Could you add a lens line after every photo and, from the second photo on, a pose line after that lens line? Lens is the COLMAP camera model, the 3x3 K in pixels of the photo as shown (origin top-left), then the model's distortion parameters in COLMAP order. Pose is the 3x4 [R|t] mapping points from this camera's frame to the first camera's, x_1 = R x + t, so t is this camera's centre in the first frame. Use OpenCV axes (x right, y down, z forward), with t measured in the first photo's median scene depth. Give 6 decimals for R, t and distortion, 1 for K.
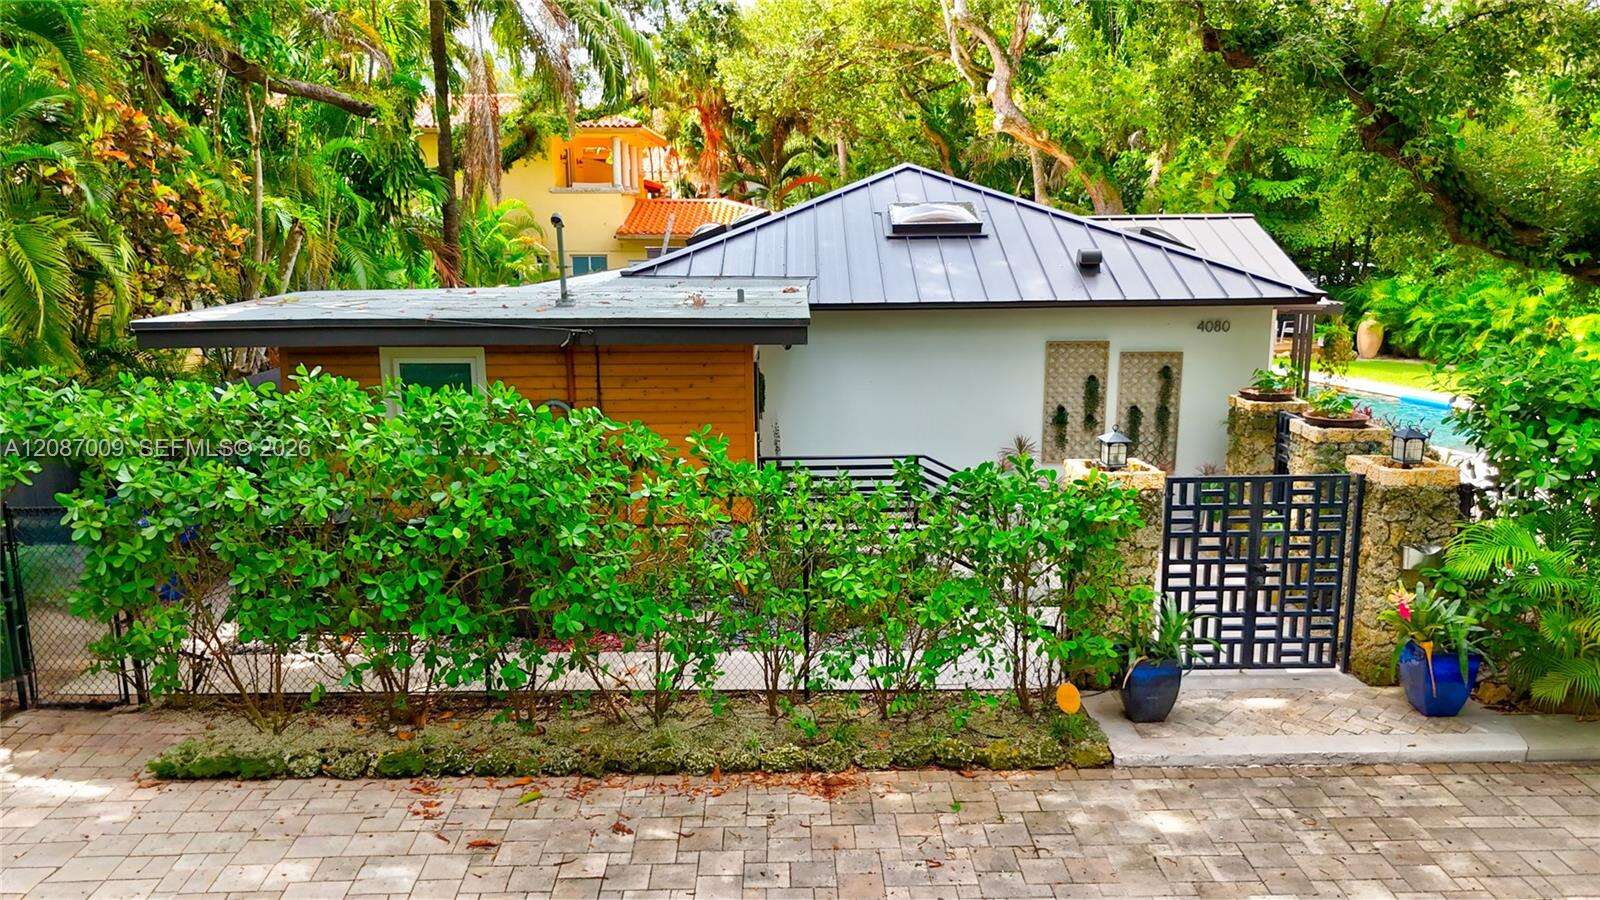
lens RADIAL K [[1180.7, 0, 798.3], [0, 1180.7, 460.5], [0, 0, 1]] dist [0.063349, -0.071554]
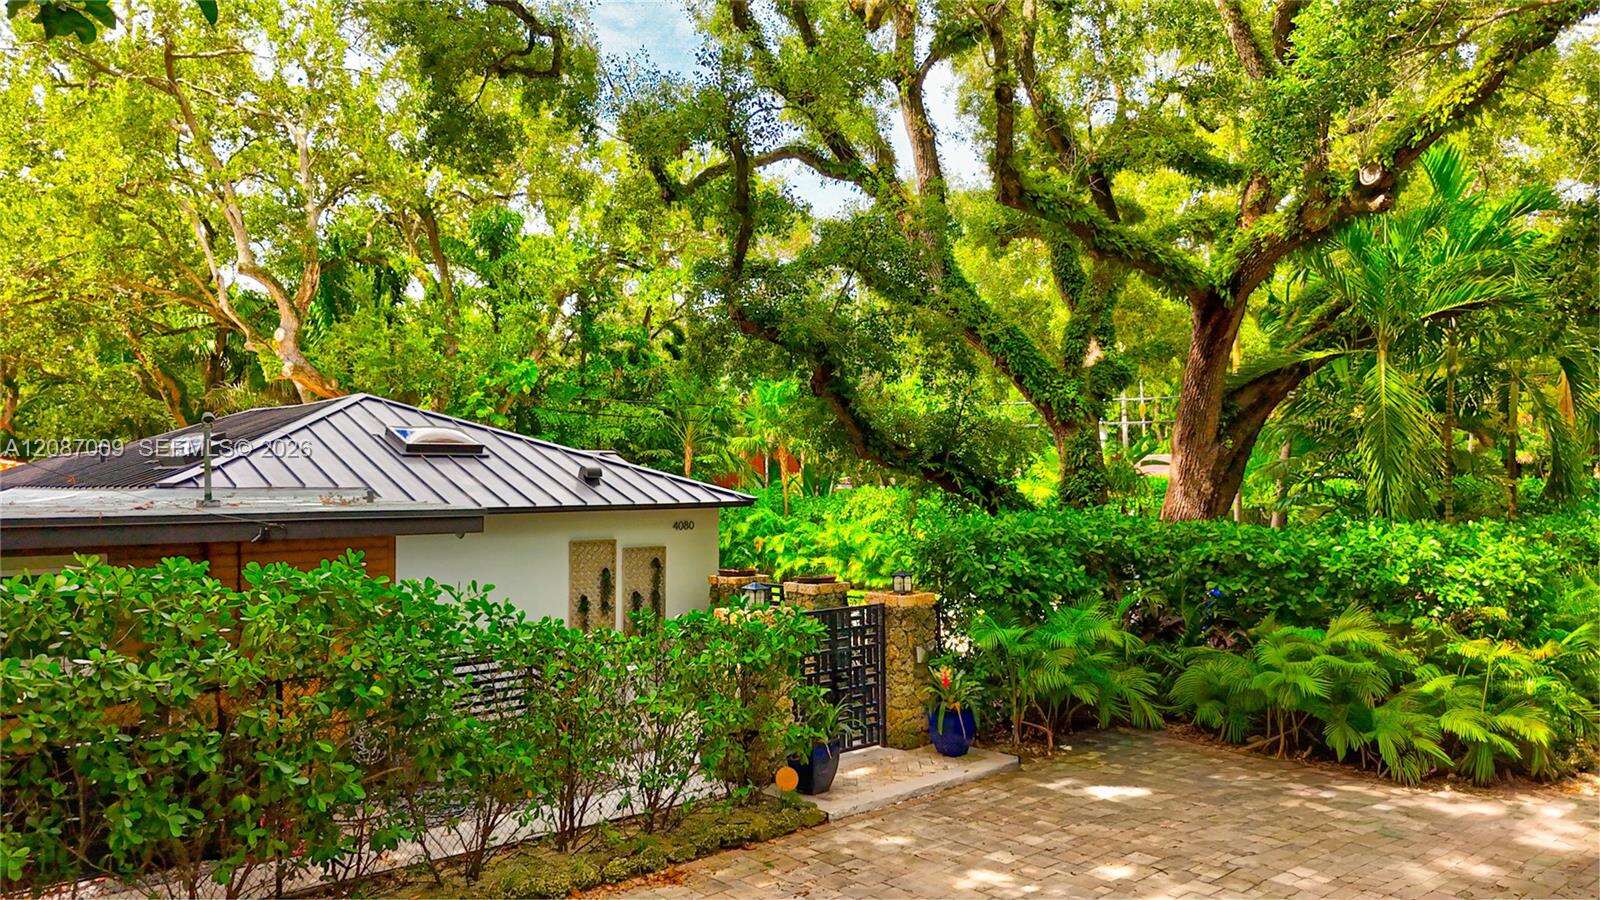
lens RADIAL K [[1180.7, 0, 798.3], [0, 1180.7, 460.5], [0, 0, 1]] dist [0.063349, -0.071554]
pose [[0.746059, 0.014757, 0.665716, -0.405666], [0.132521, 0.976465, -0.170161, 0.051417], [-0.652560, 0.215172, 0.726545, -0.022286]]
